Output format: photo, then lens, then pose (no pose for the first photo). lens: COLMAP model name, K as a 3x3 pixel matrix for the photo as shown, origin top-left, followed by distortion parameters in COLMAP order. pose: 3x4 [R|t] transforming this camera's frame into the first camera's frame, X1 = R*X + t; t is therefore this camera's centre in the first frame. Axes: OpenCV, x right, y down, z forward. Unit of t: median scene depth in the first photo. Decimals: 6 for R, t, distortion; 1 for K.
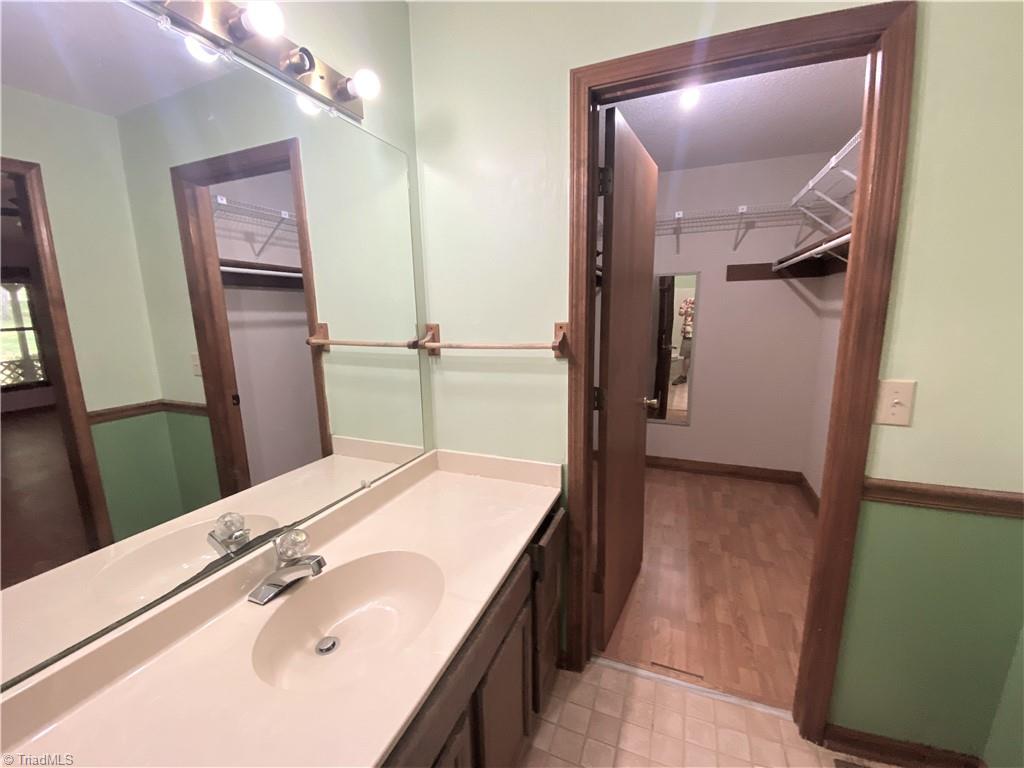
lens RADIAL K [[416.3, 0, 507.0], [0, 416.3, 382.1], [0, 0, 1]] dist [-0.001670, -0.000571]
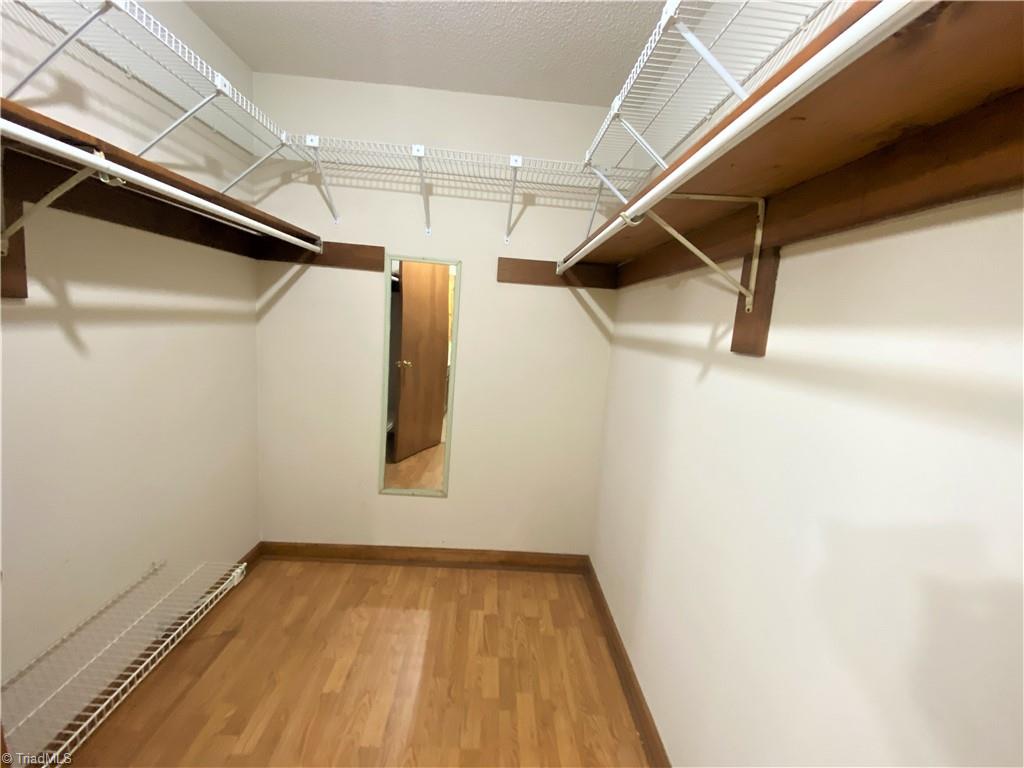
lens RADIAL K [[416.3, 0, 514.0], [0, 416.3, 383.6], [0, 0, 1]] dist [-0.001670, -0.000571]
pose [[0.895236, 0.028522, 0.444679, 0.277340], [-0.016662, 0.999394, -0.030558, -0.064690], [-0.445281, 0.019947, 0.895169, 0.424203]]
